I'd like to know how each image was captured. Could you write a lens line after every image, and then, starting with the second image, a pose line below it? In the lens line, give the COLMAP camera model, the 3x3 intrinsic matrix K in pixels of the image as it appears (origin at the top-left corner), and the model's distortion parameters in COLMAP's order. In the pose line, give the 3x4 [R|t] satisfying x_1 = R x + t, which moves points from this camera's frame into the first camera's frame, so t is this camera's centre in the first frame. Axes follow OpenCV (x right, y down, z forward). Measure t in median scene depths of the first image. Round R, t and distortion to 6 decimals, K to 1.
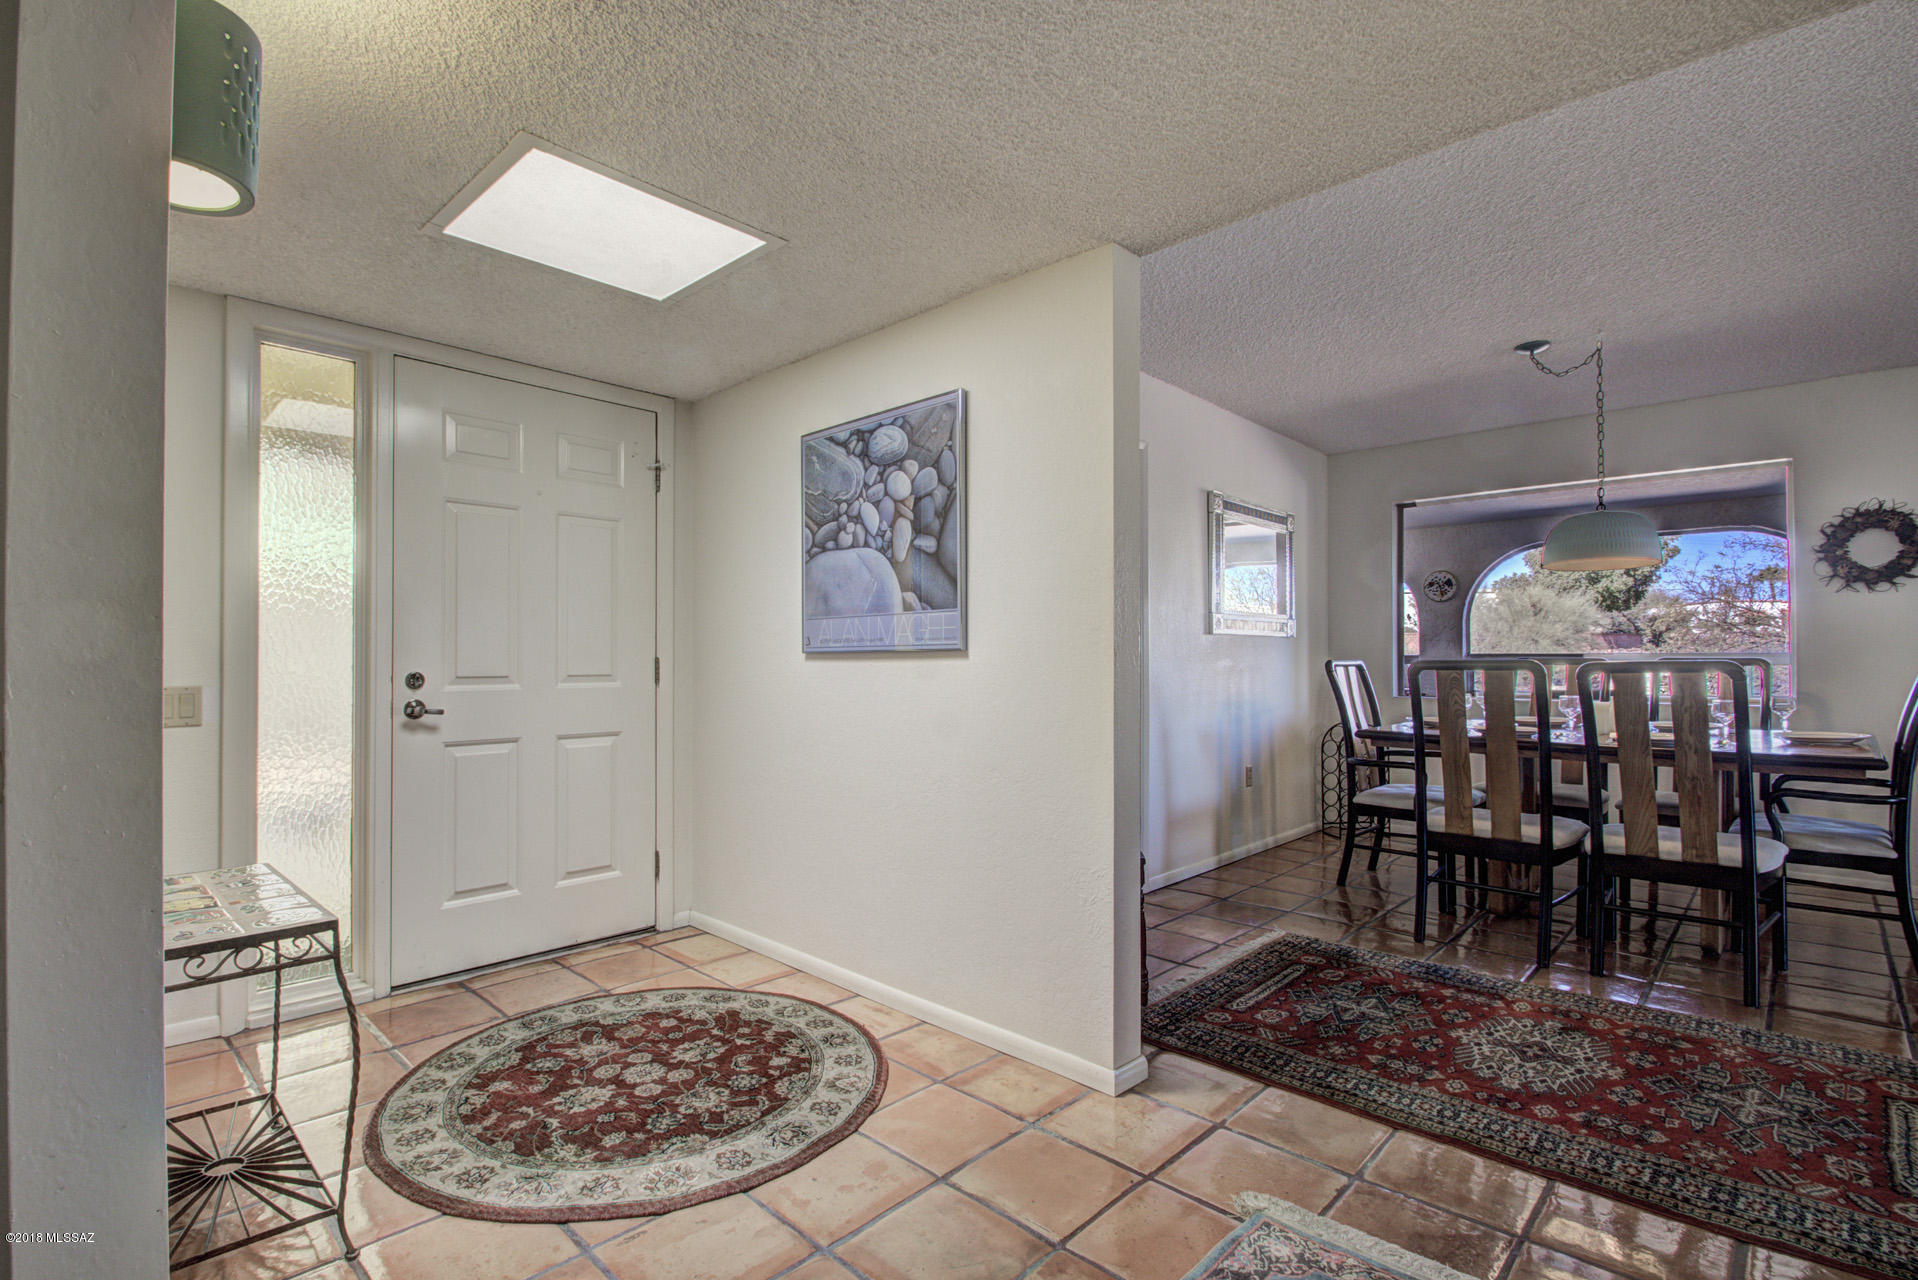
lens RADIAL K [[908.3, 0, 979.8], [0, 908.3, 648.4], [0, 0, 1]] dist [0.002480, -0.005621]
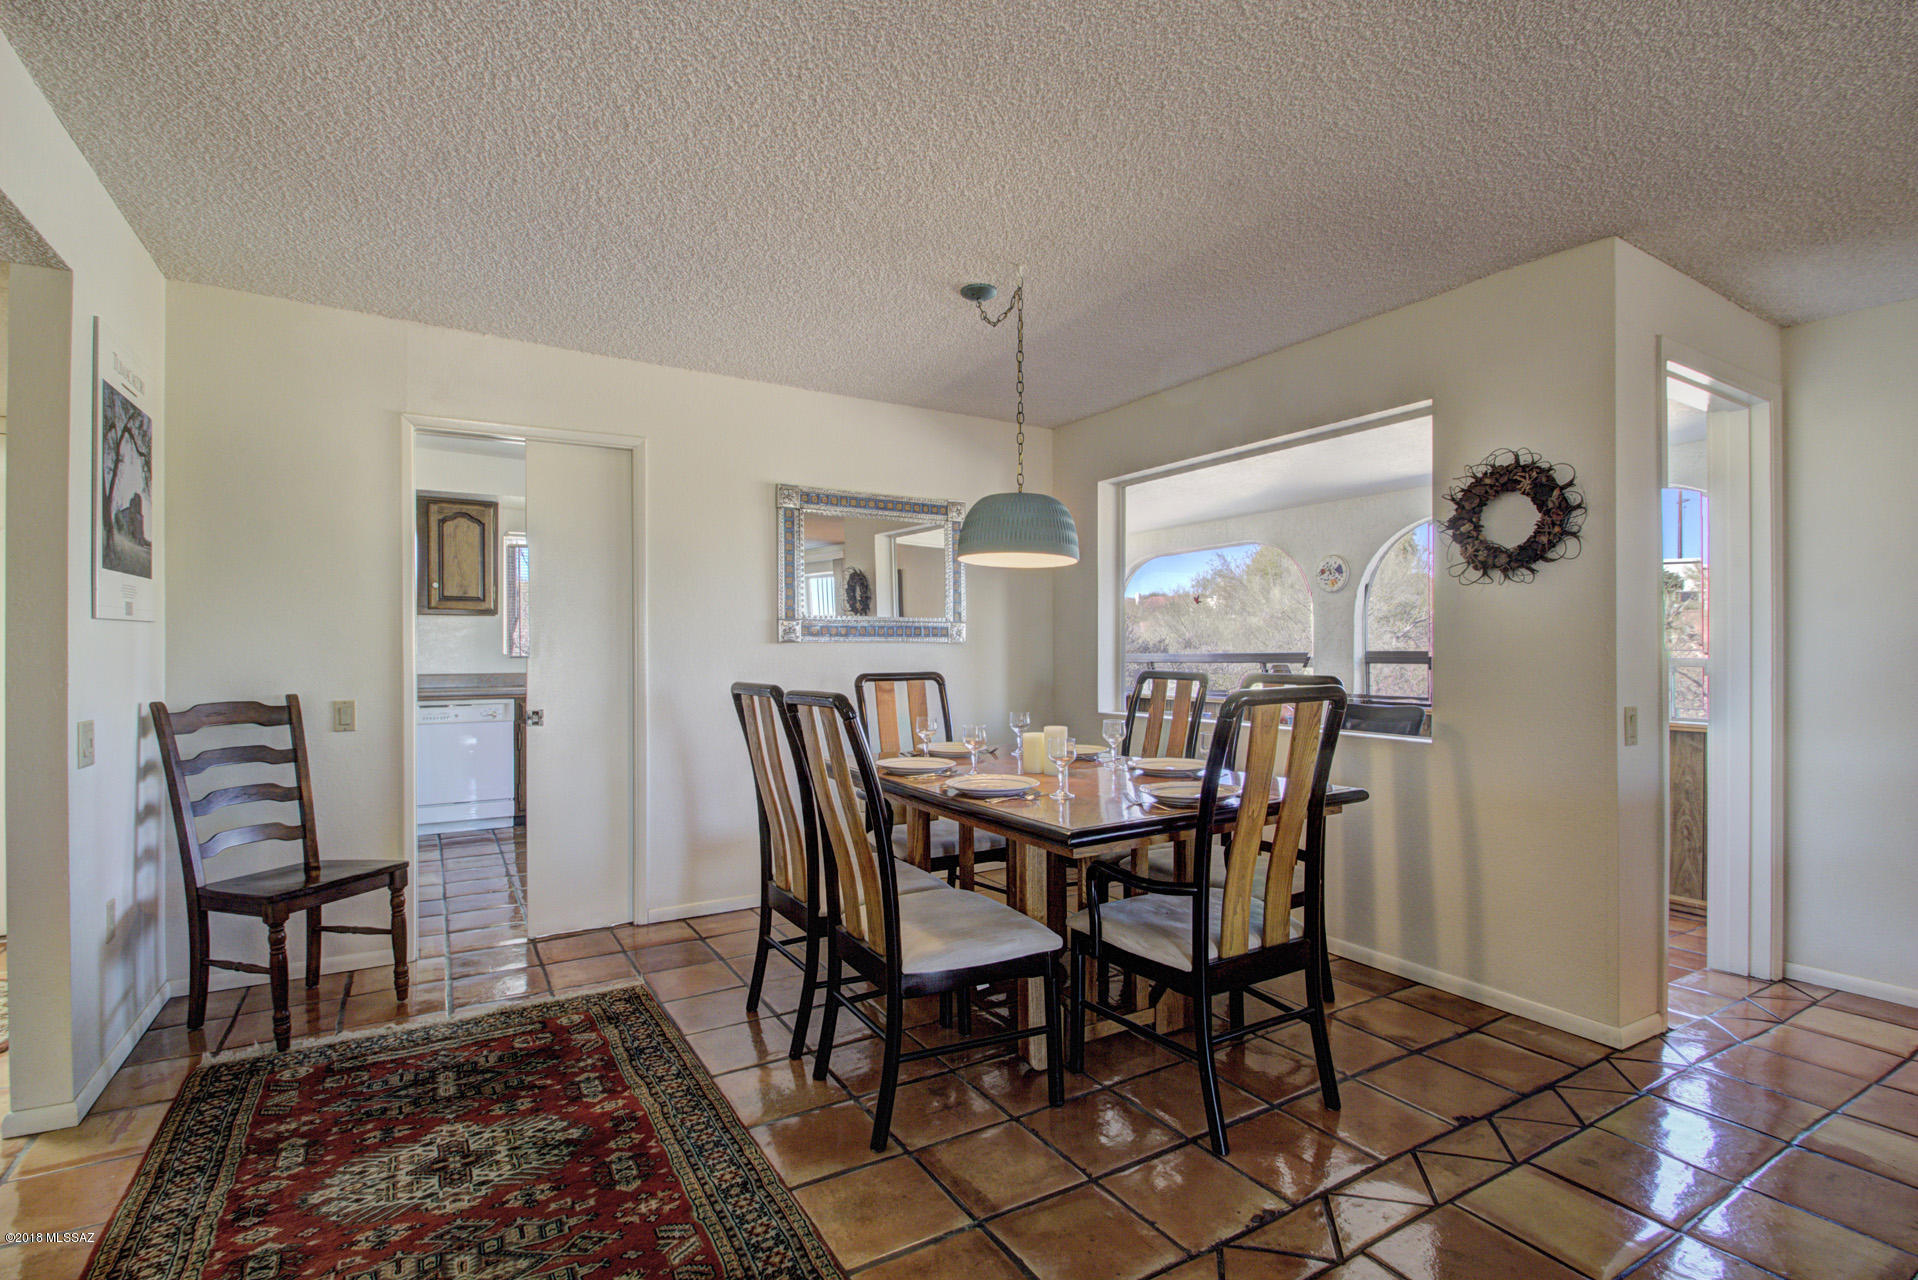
lens RADIAL K [[908.3, 0, 917.3], [0, 908.3, 641.7], [0, 0, 1]] dist [0.002480, -0.005621]
pose [[0.957377, -0.006069, -0.288779, 0.762778], [0.006758, 0.999976, 0.001391, -0.020889], [0.288763, -0.003283, 0.957395, 0.195949]]
